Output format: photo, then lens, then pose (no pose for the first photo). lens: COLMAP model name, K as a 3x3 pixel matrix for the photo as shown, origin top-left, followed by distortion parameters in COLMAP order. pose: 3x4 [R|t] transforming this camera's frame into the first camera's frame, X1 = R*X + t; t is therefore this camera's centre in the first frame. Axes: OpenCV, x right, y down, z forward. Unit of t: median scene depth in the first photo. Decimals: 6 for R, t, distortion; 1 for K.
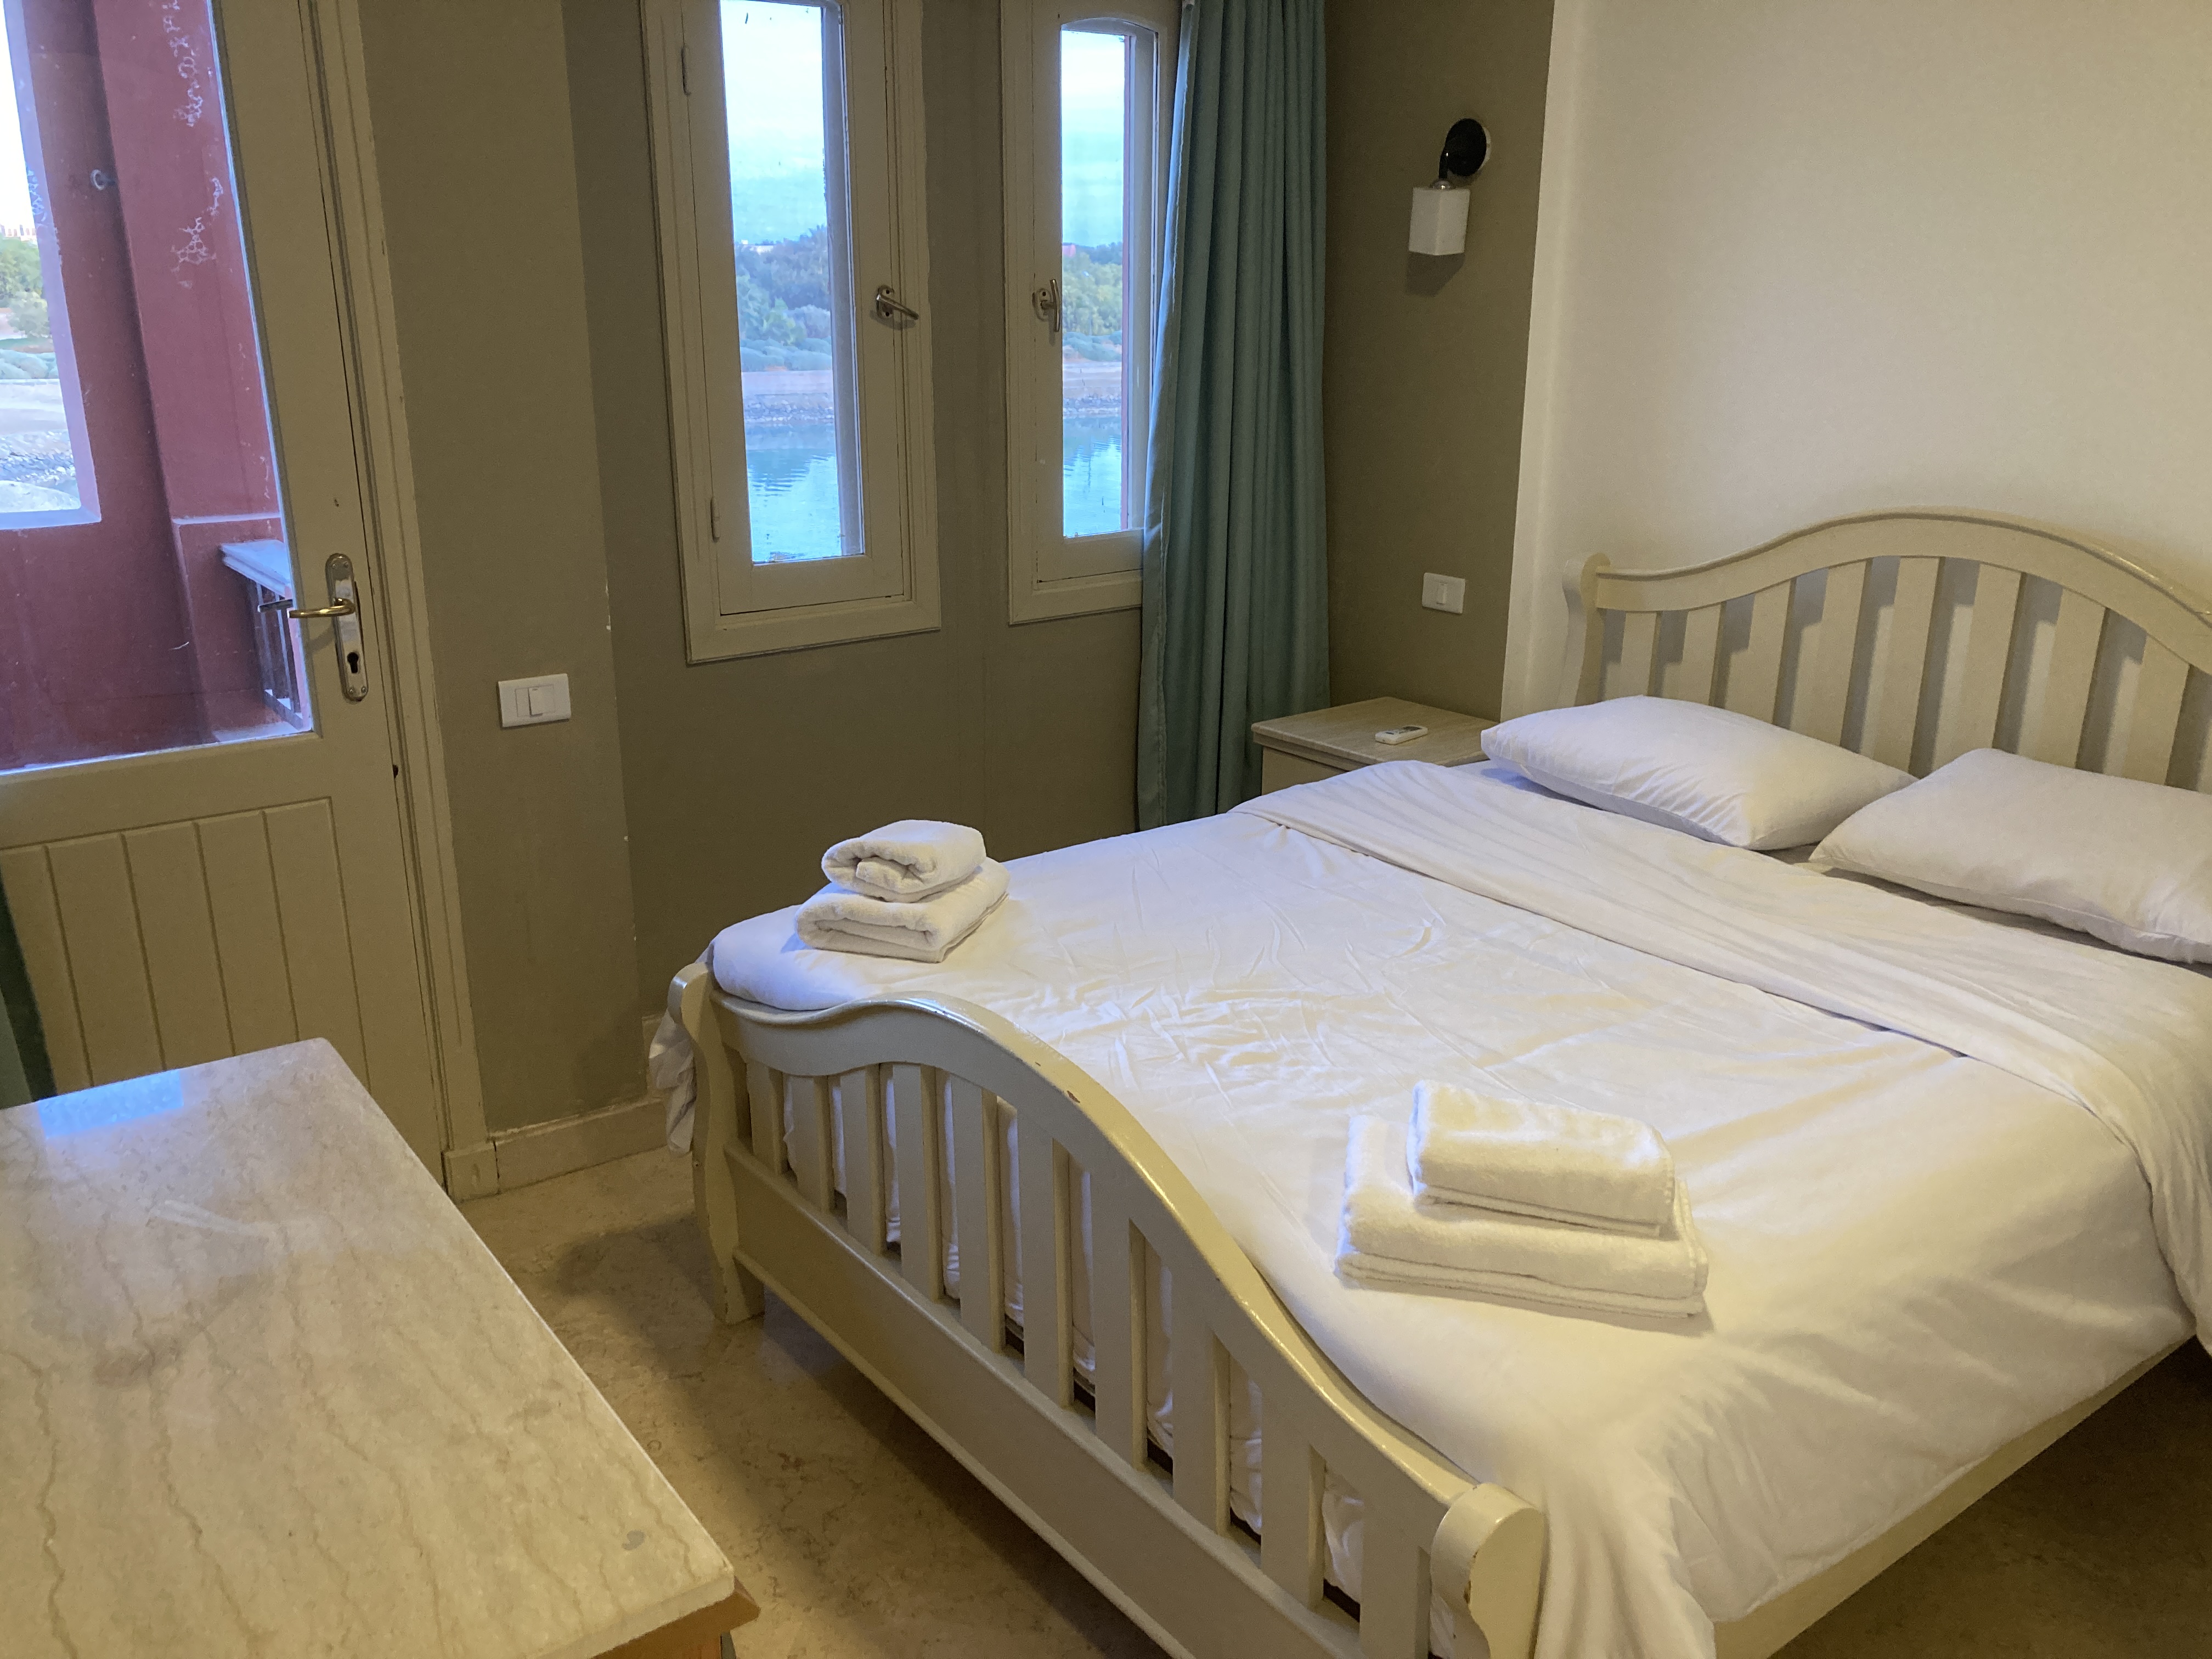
lens RADIAL K [[1823.5, 0, 1114.9], [0, 1823.5, 826.2], [0, 0, 1]] dist [0.032850, -0.015821]
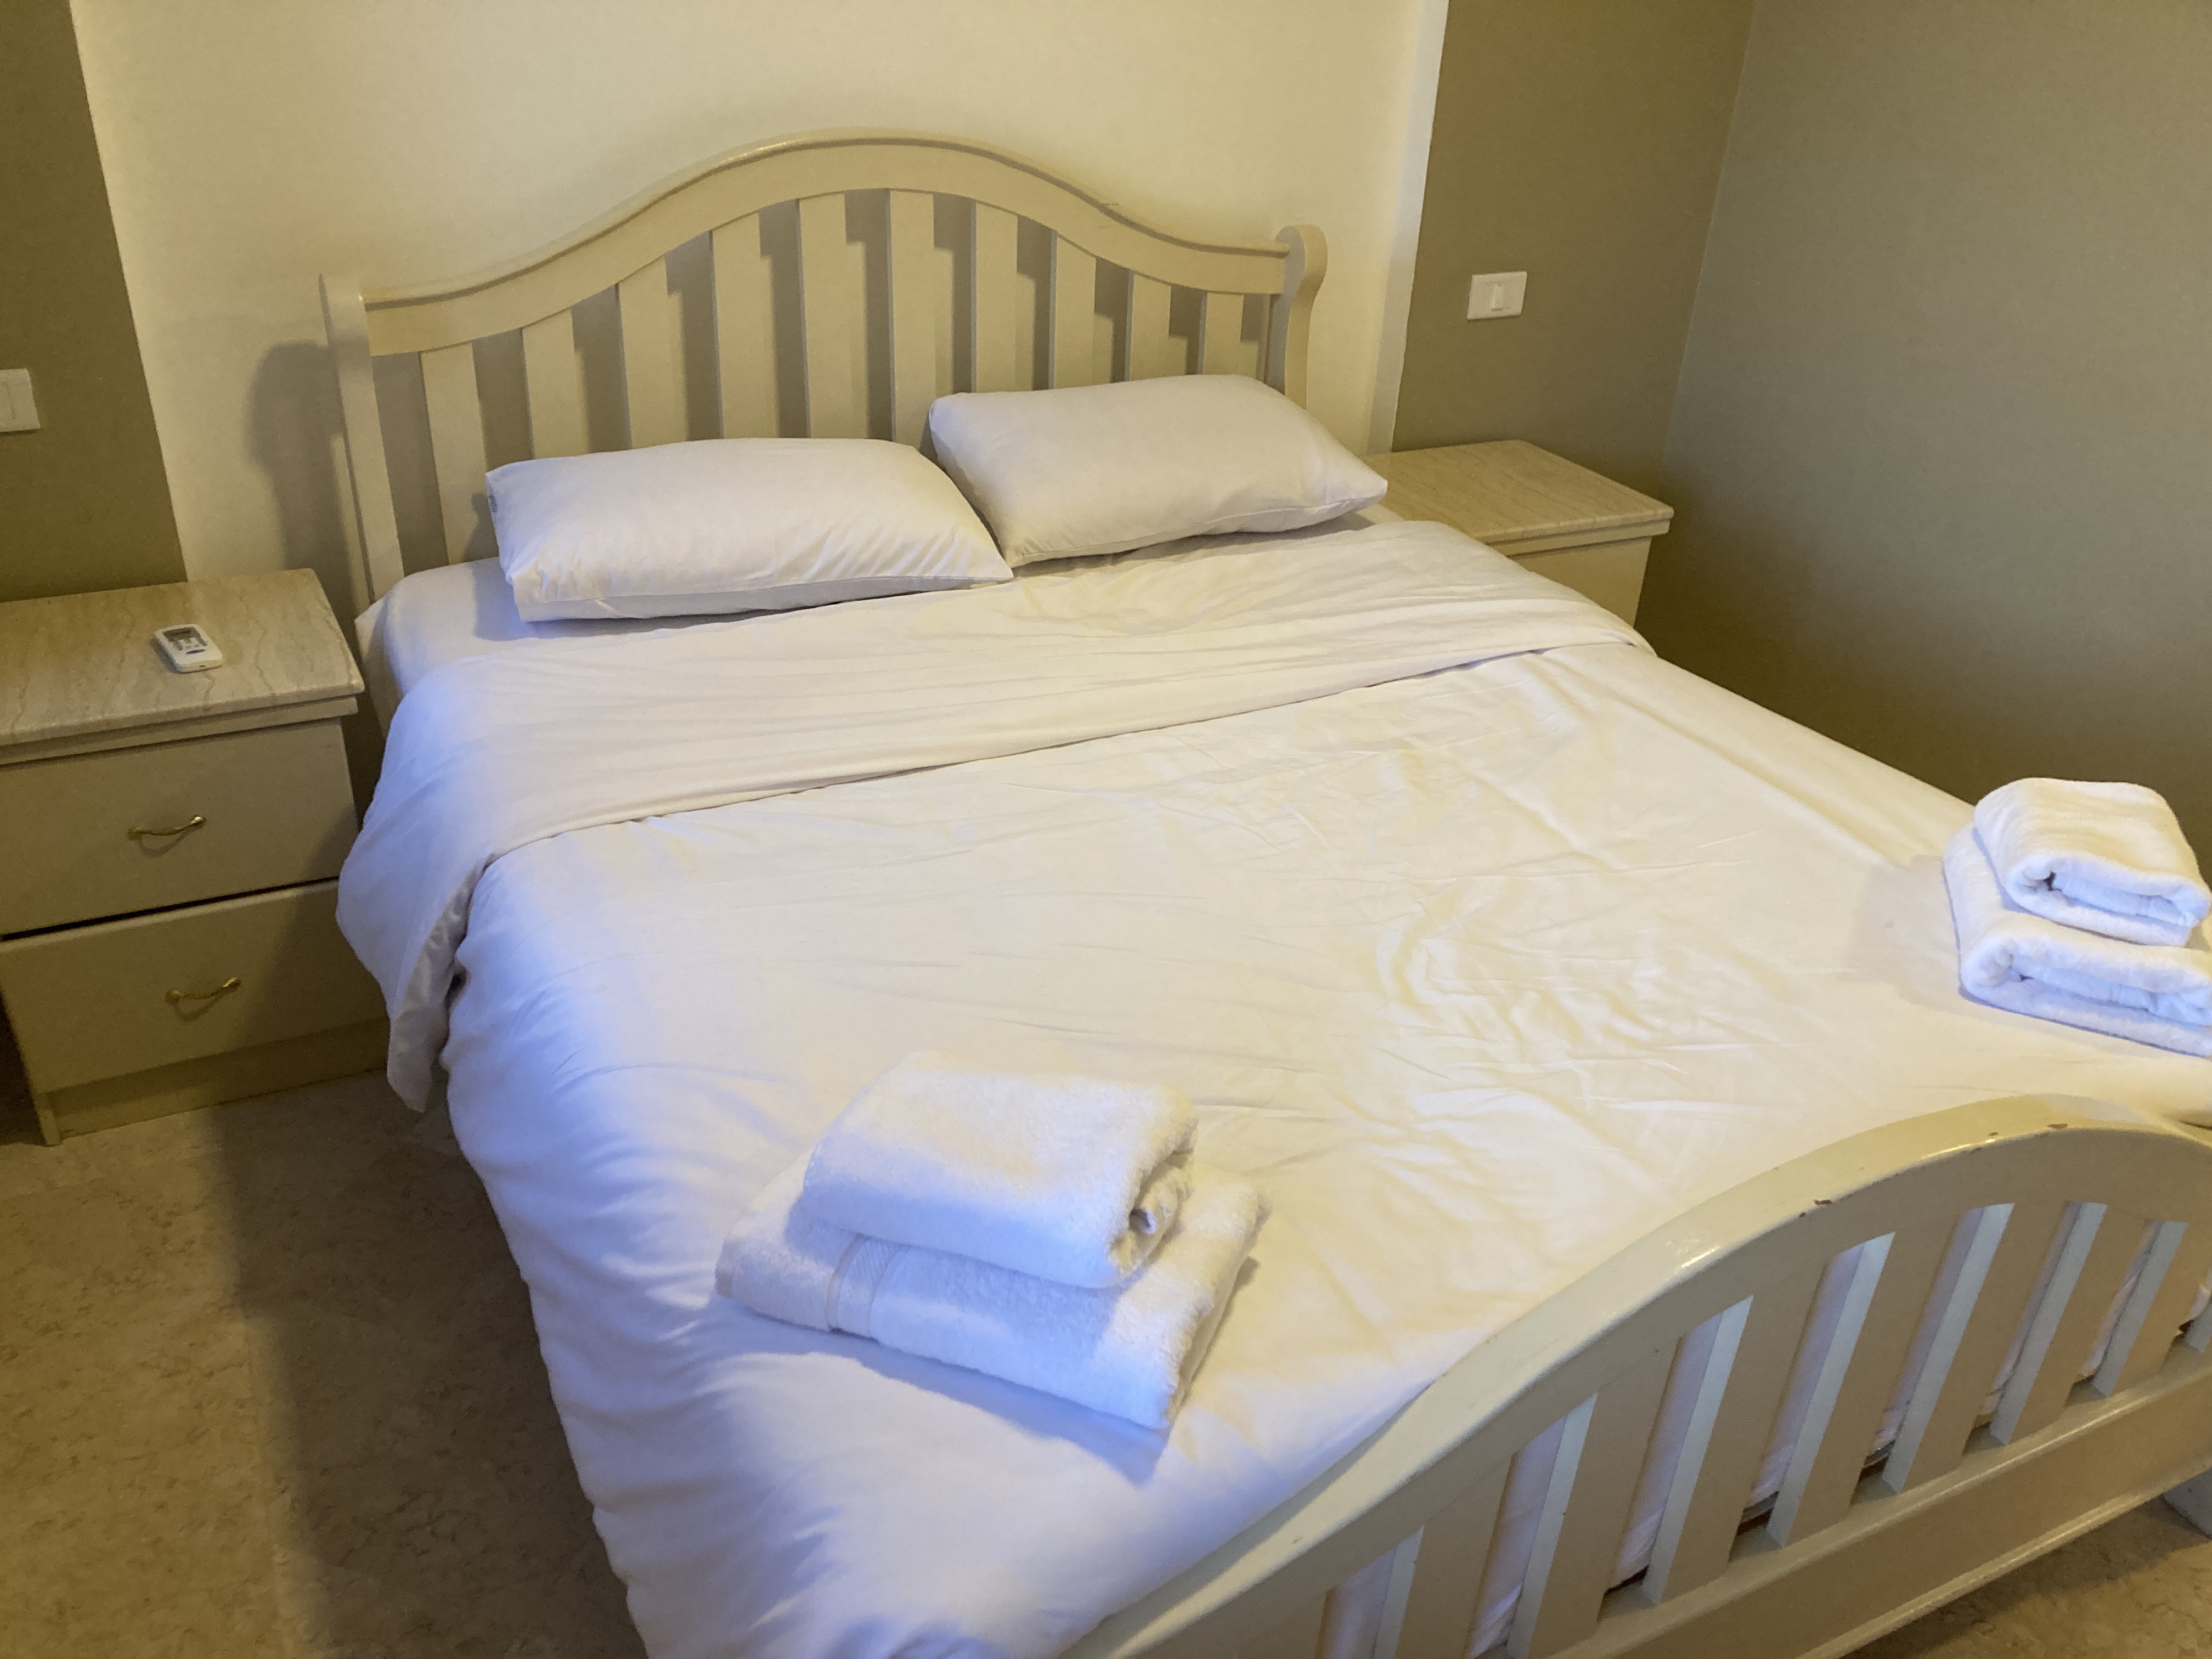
lens RADIAL K [[1823.5, 0, 1109.8], [0, 1823.5, 847.2], [0, 0, 1]] dist [0.032850, -0.015821]
pose [[0.200183, -0.479550, 0.854376, -0.442387], [0.252548, 0.867815, 0.427921, -0.234294], [-0.946650, 0.130108, 0.294832, 0.721033]]
